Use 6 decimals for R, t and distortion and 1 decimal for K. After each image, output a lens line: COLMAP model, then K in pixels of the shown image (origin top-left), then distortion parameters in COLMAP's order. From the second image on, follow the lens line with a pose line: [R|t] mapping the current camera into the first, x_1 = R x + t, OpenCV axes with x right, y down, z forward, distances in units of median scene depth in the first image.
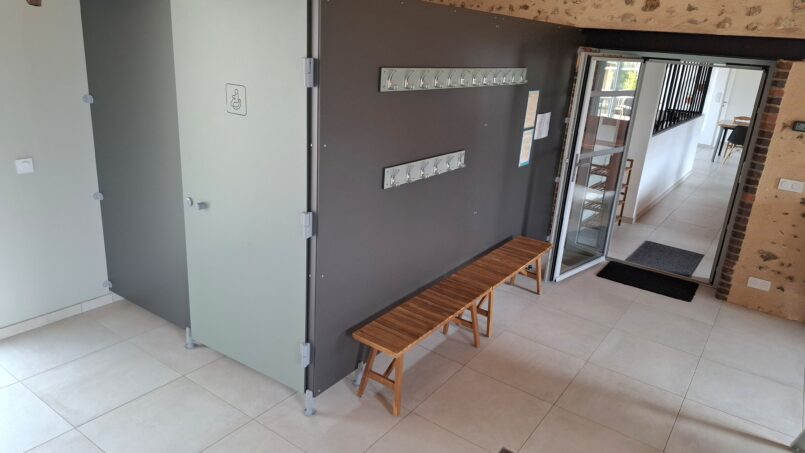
lens RADIAL K [[546.8, 0, 412.7], [0, 546.8, 235.9], [0, 0, 1]] dist [0.104233, -0.112747]
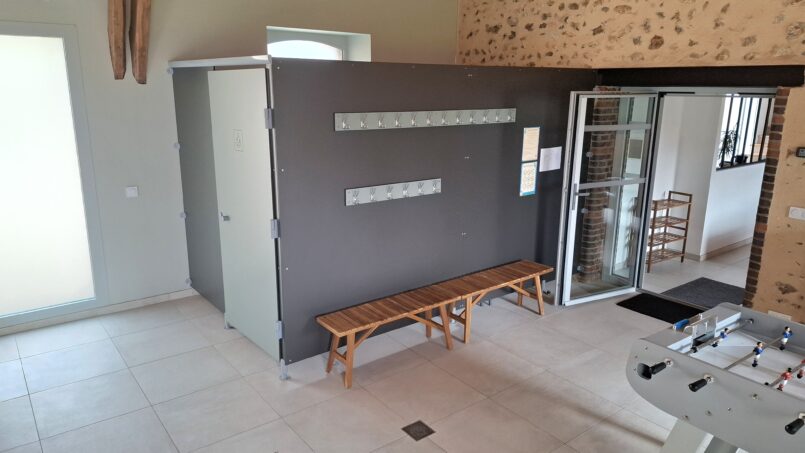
lens RADIAL K [[553.4, 0, 405.6], [0, 553.4, 239.3], [0, 0, 1]] dist [0.113465, -0.137463]
pose [[0.950854, 0.019628, -0.309017, 0.338778], [-0.045560, 0.995995, -0.076926, 0.060214], [0.306270, 0.087224, 0.947940, -0.125457]]
